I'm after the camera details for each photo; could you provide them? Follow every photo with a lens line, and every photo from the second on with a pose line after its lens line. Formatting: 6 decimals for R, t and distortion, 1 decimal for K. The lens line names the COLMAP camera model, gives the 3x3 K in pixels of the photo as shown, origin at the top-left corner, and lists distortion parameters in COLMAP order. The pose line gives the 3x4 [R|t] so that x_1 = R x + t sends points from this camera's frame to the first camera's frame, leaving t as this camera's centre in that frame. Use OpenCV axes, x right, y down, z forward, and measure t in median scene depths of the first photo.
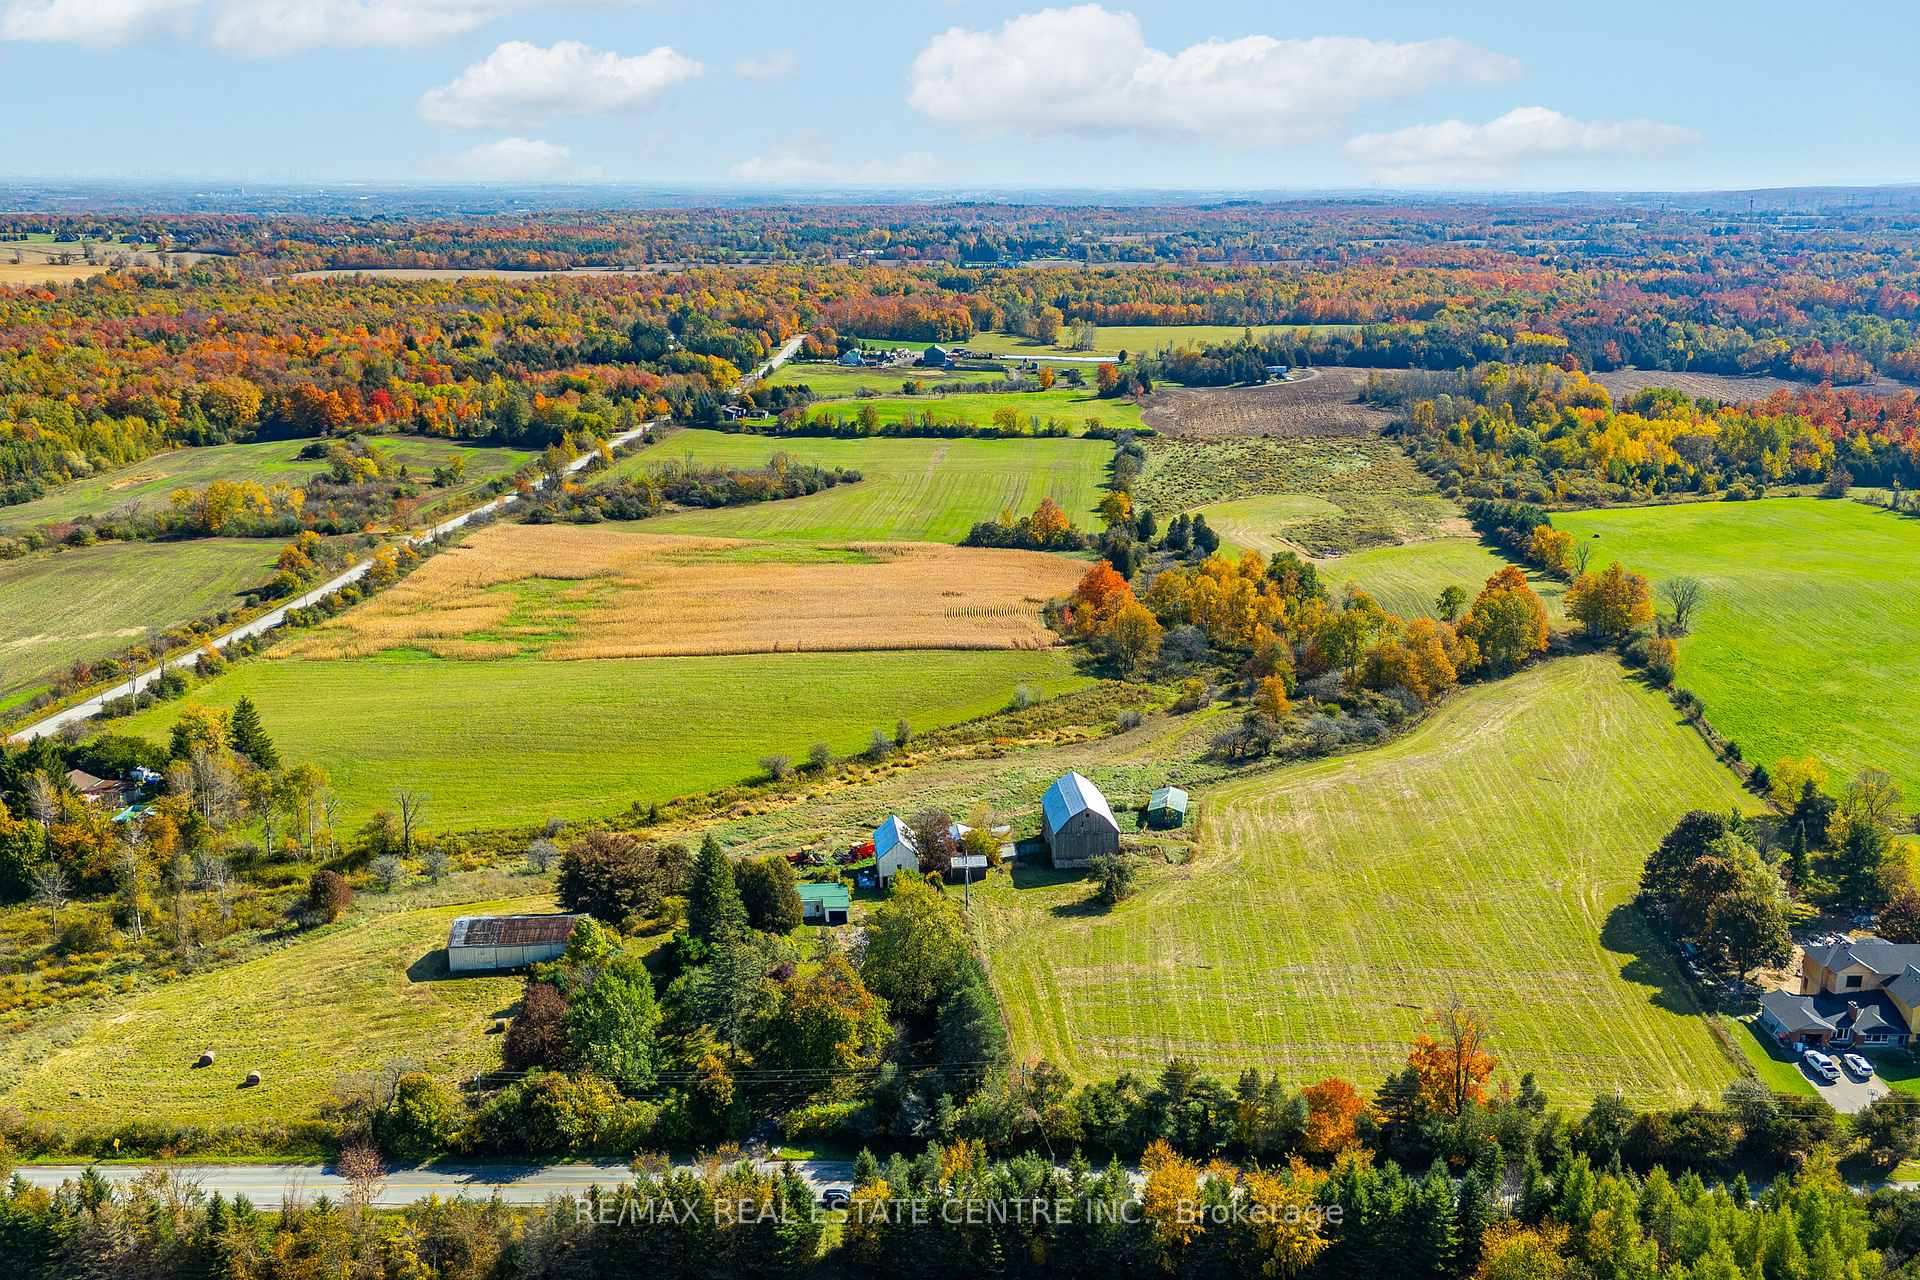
lens RADIAL K [[1685.7, 0, 956.6], [0, 1685.7, 641.7], [0, 0, 1]] dist [0.112364, -0.177579]
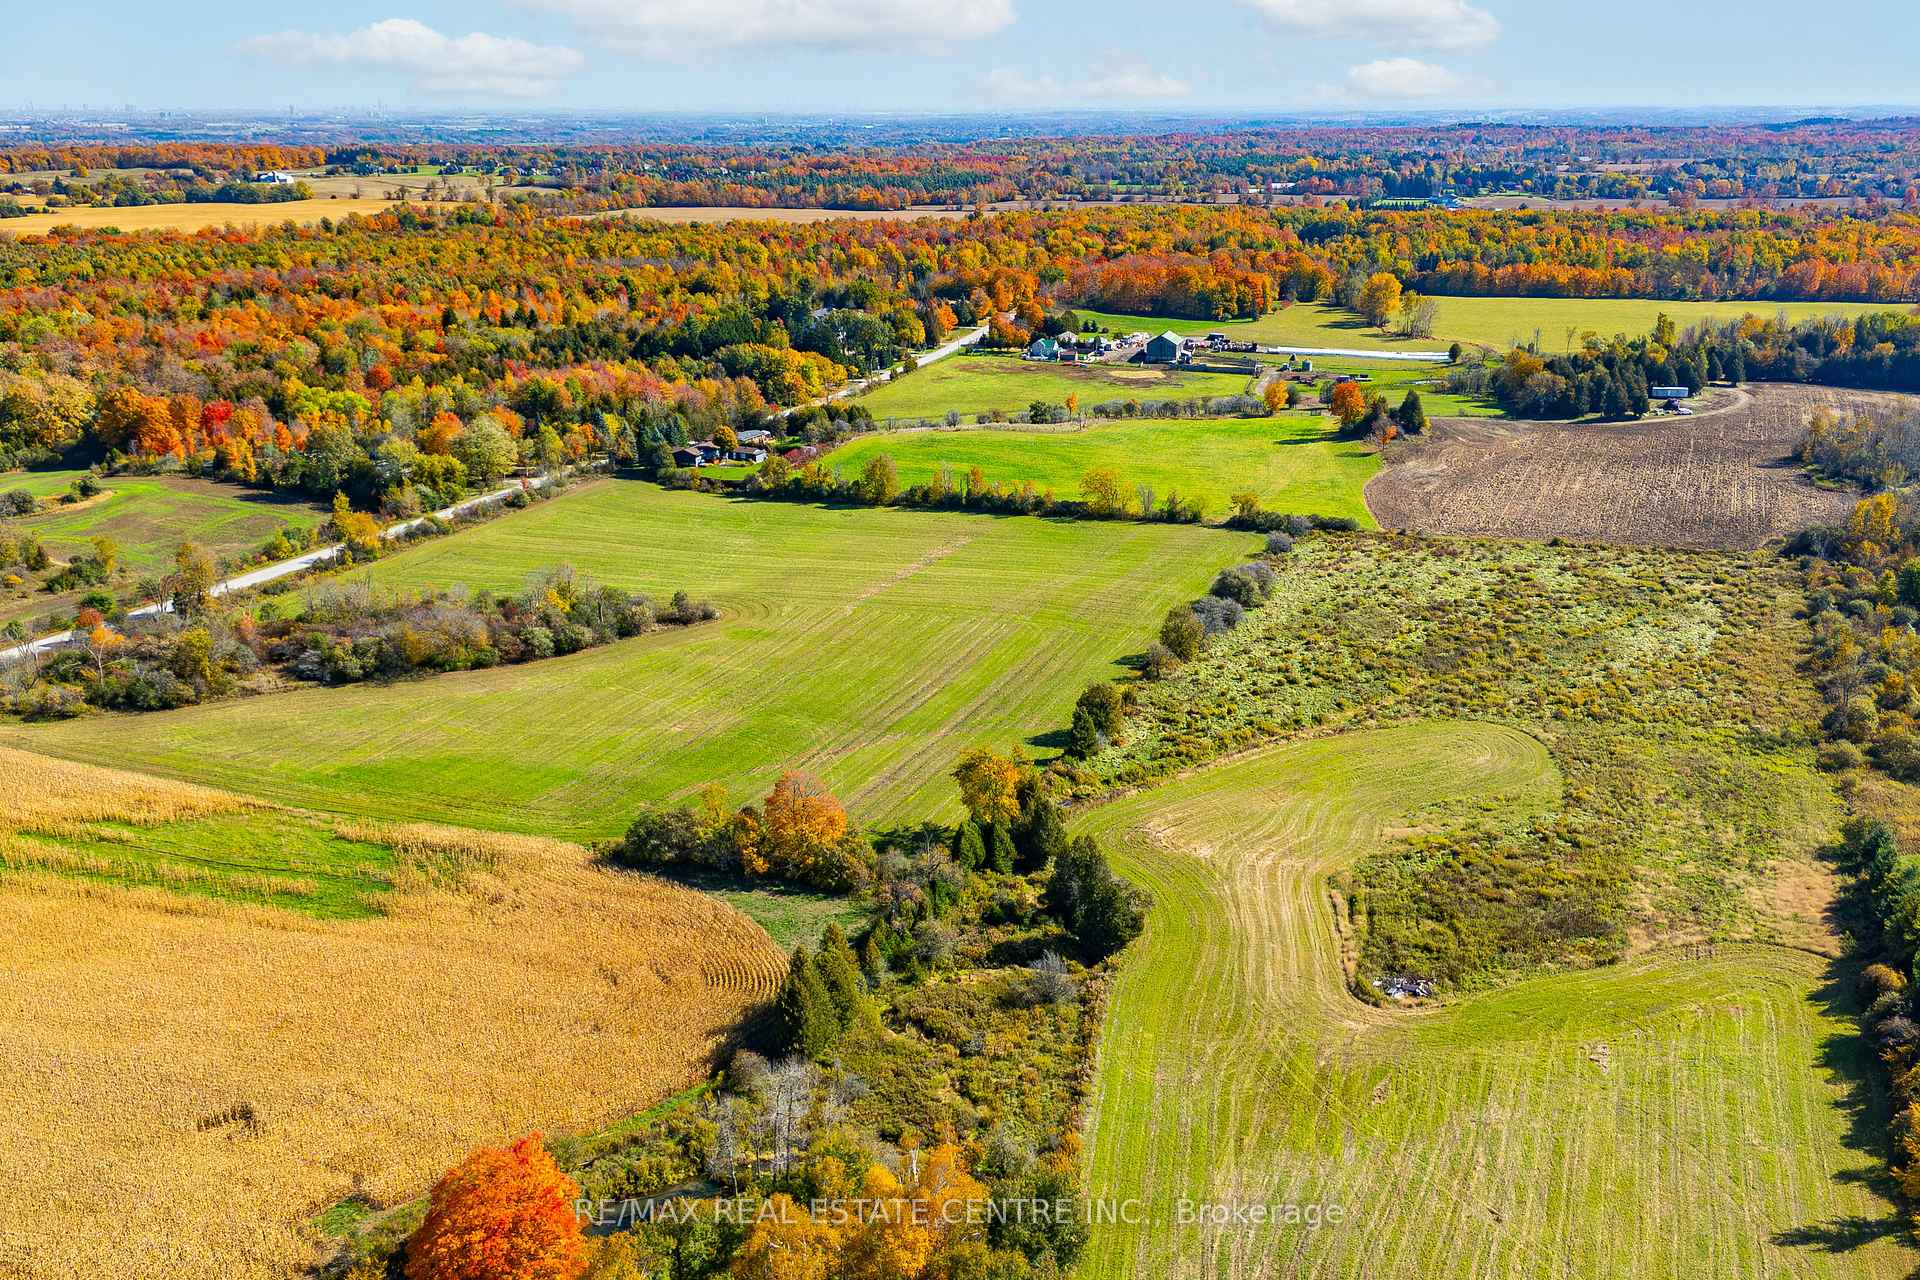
lens RADIAL K [[1689.0, 0, 949.6], [0, 1689.0, 638.5], [0, 0, 1]] dist [0.109017, -0.163463]
pose [[0.953838, 0.082899, -0.288654, 0.164021], [-0.071678, 0.996211, 0.049247, -0.107539], [0.291643, -0.026284, 0.956166, 0.411332]]
